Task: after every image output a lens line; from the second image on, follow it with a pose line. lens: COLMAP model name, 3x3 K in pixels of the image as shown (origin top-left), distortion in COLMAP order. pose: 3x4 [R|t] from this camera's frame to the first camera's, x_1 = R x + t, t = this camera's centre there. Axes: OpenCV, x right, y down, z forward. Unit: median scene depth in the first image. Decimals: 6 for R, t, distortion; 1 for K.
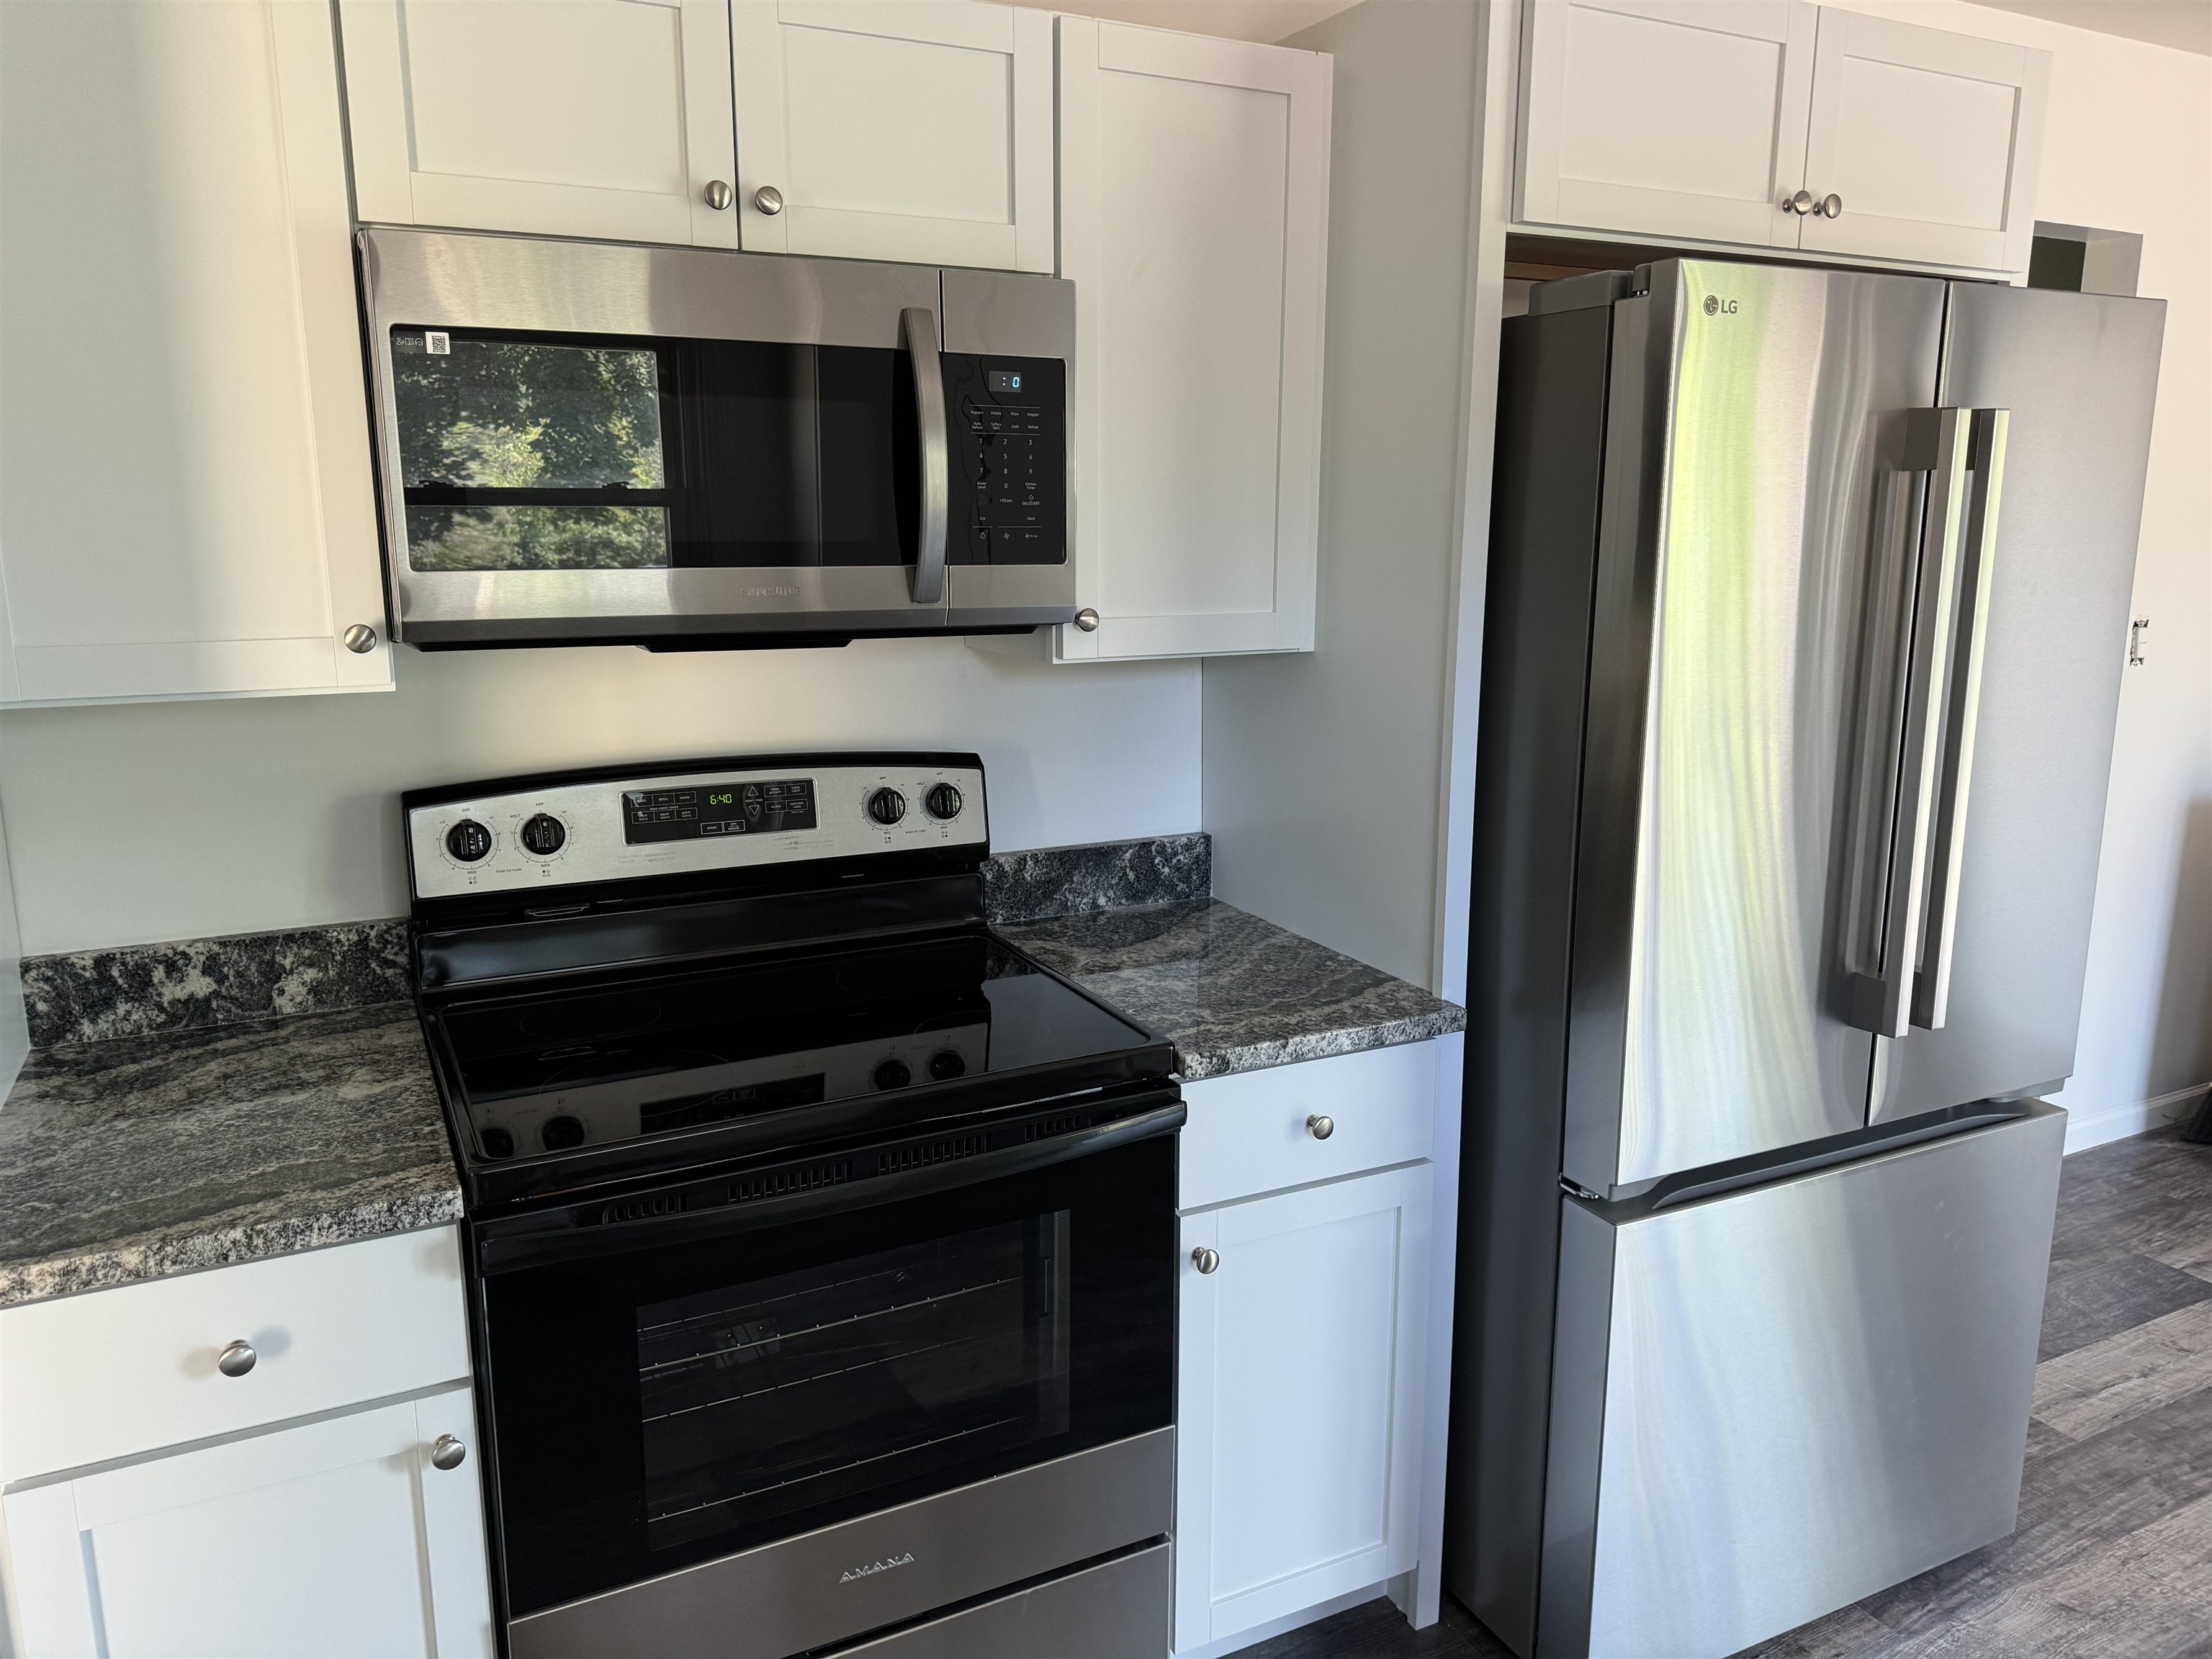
lens RADIAL K [[1556.6, 0, 1106.0], [0, 1556.6, 829.5], [0, 0, 1]] dist [0.044413, -0.003164]
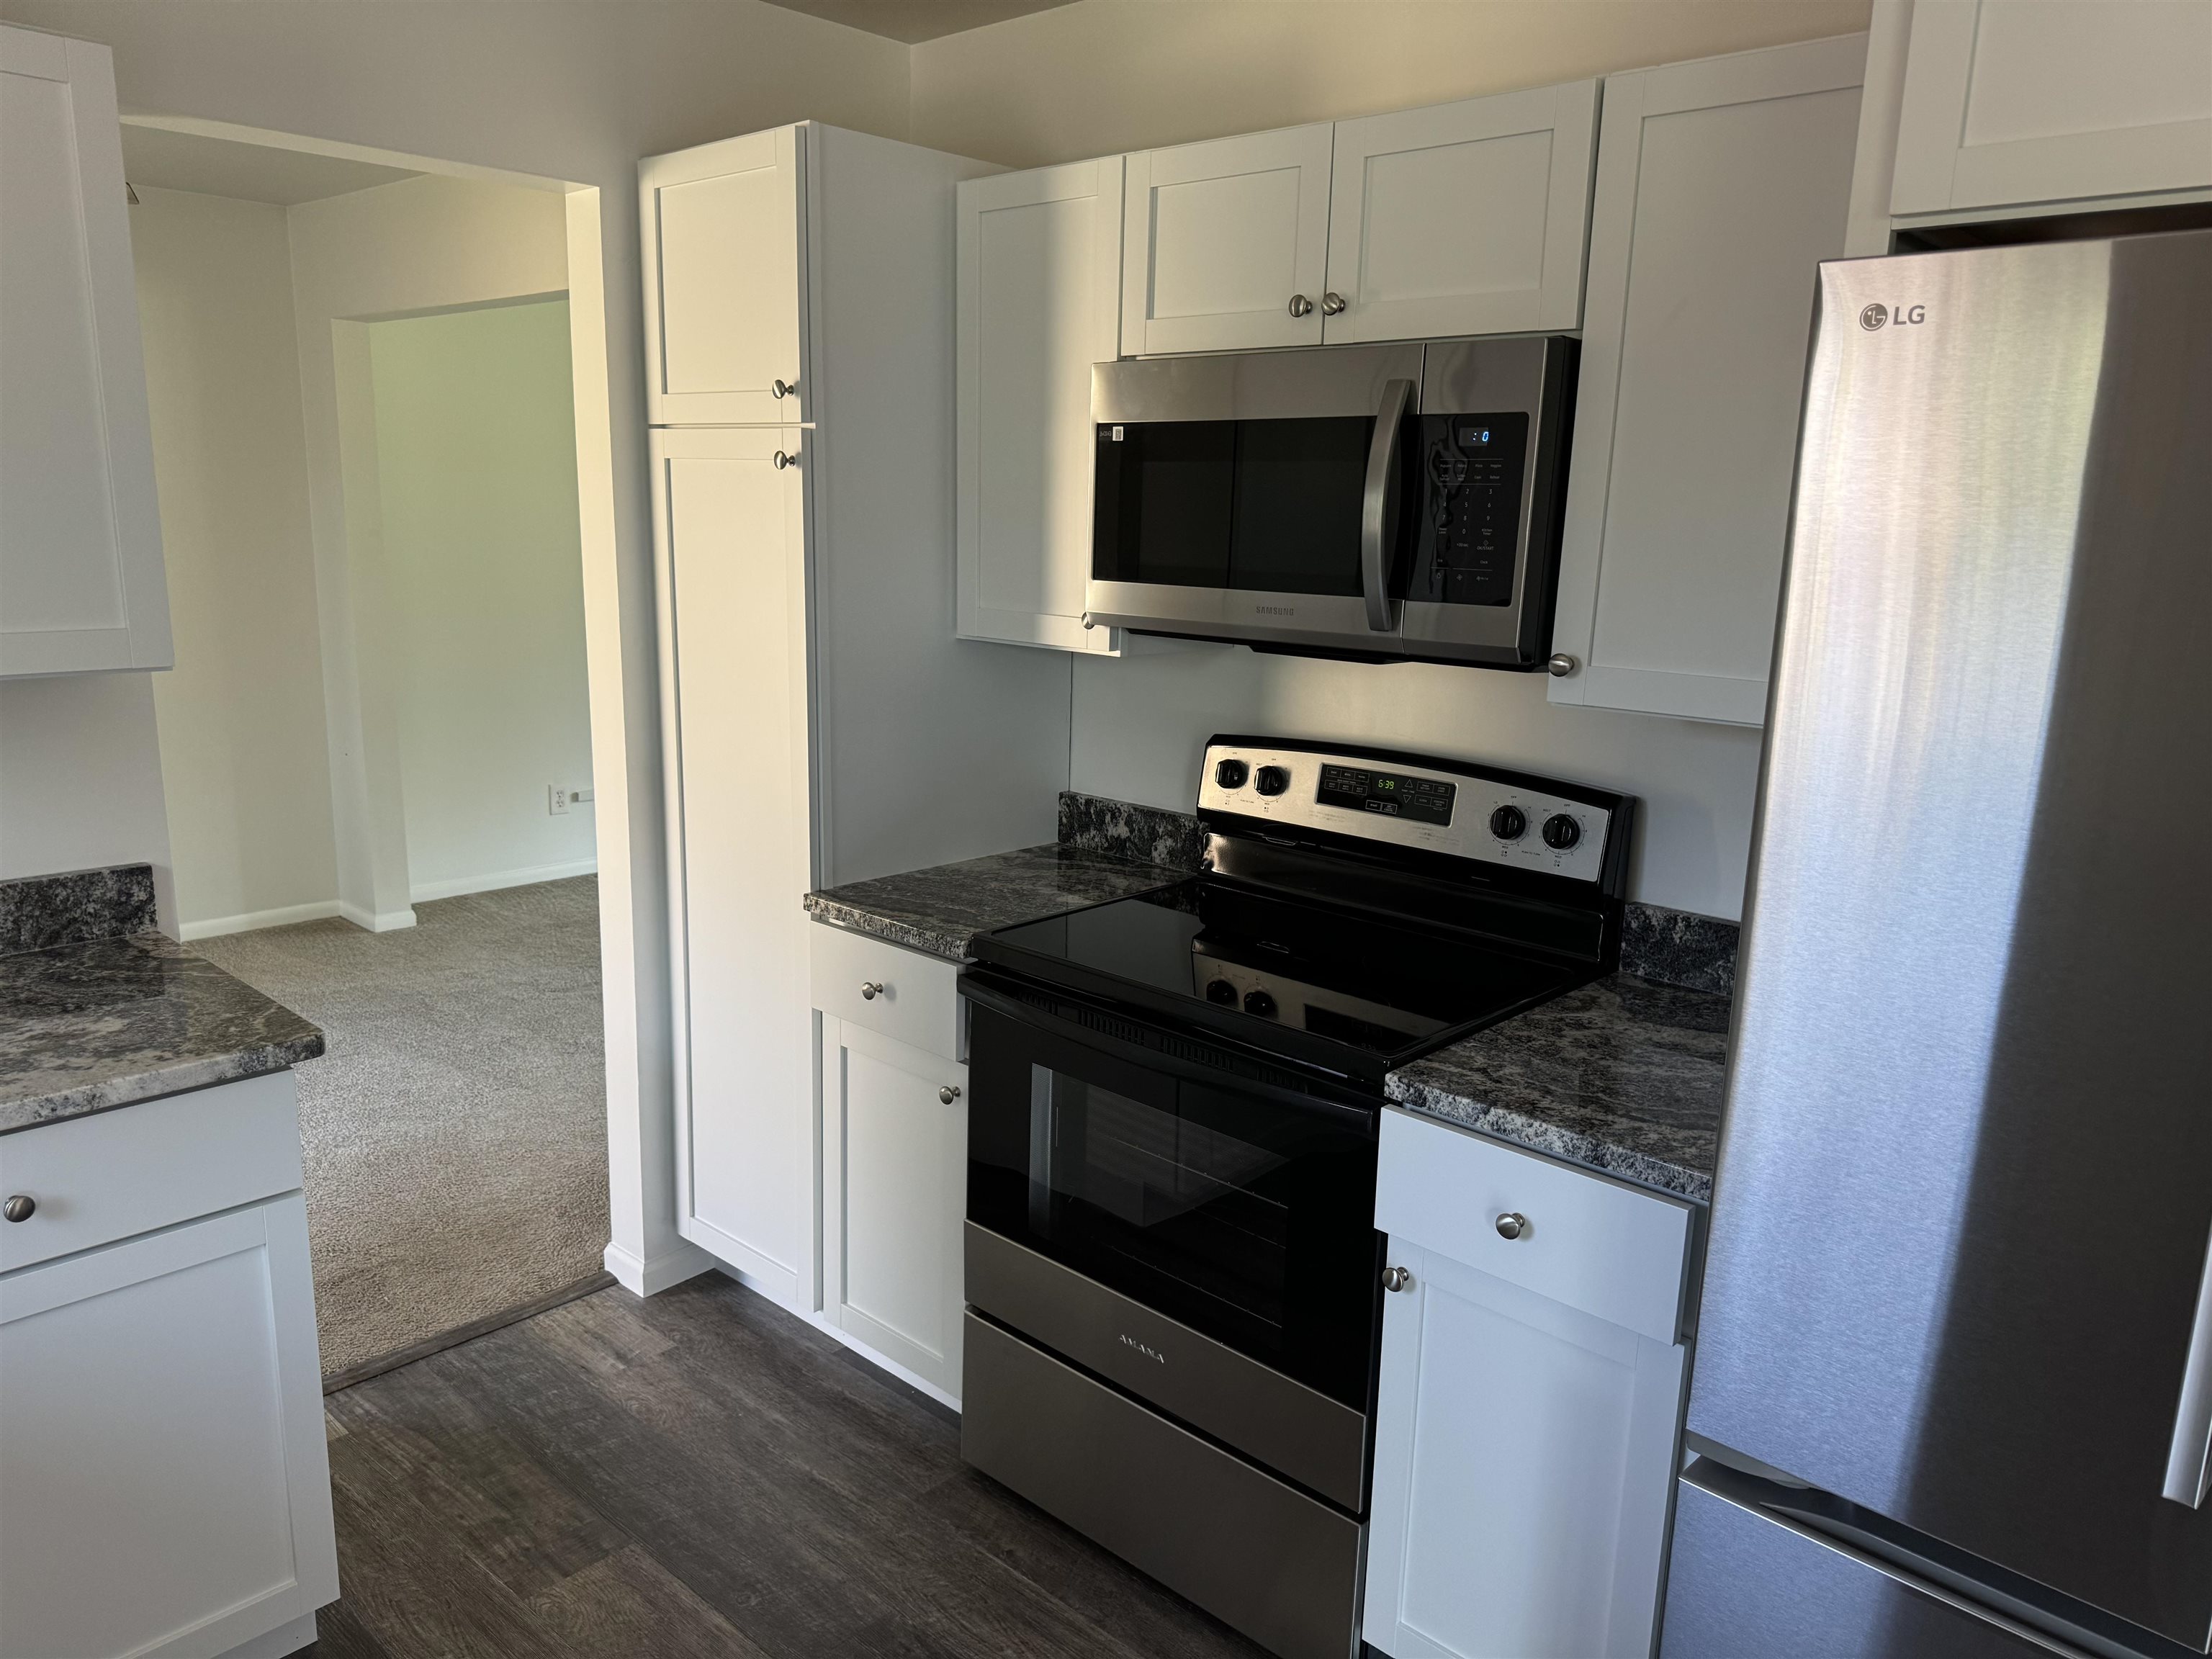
lens RADIAL K [[1556.6, 0, 1106.0], [0, 1556.6, 829.5], [0, 0, 1]] dist [0.044413, -0.003164]
pose [[0.336514, 0.197682, -0.920695, 0.883331], [-0.215487, 0.967940, 0.129065, -0.104117], [0.916692, 0.154965, 0.368323, 0.394665]]
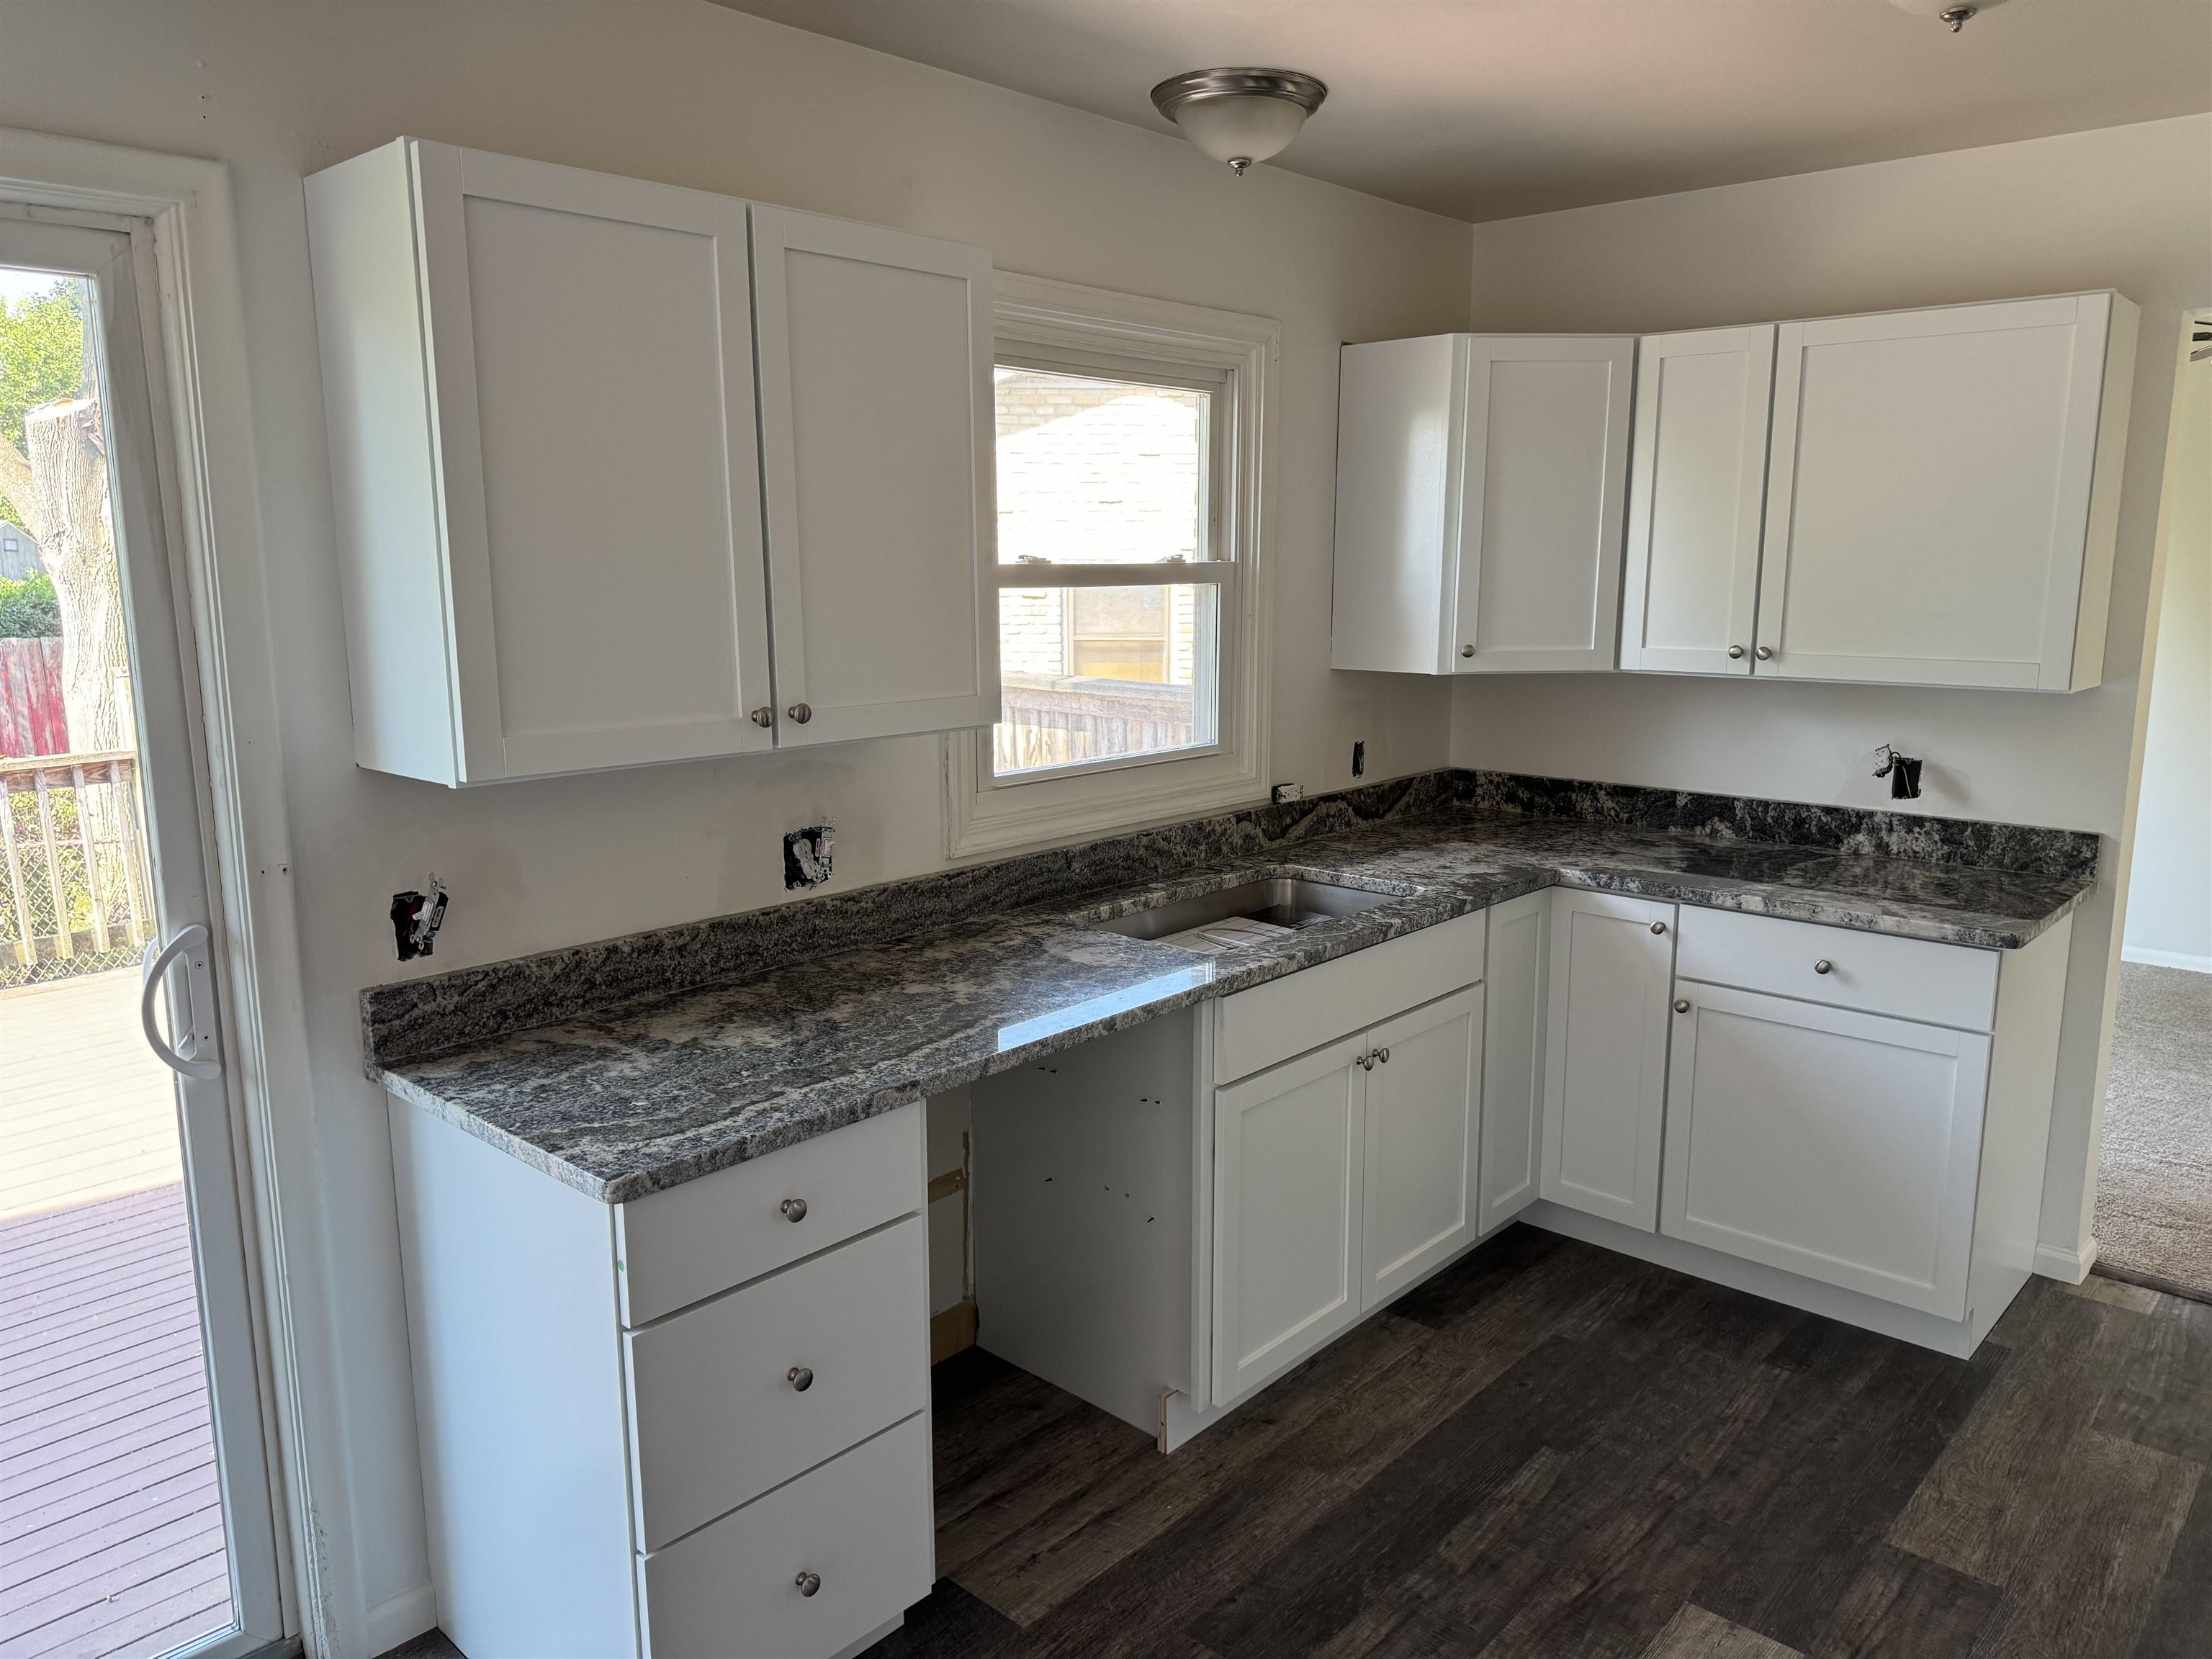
lens RADIAL K [[1556.6, 0, 1106.0], [0, 1556.6, 829.5], [0, 0, 1]] dist [0.044413, -0.003164]
pose [[-0.938741, 0.056563, -0.339950, 1.140934], [-0.074159, 0.930174, 0.359551, -0.318151], [0.336550, 0.362735, -0.868998, 1.347235]]
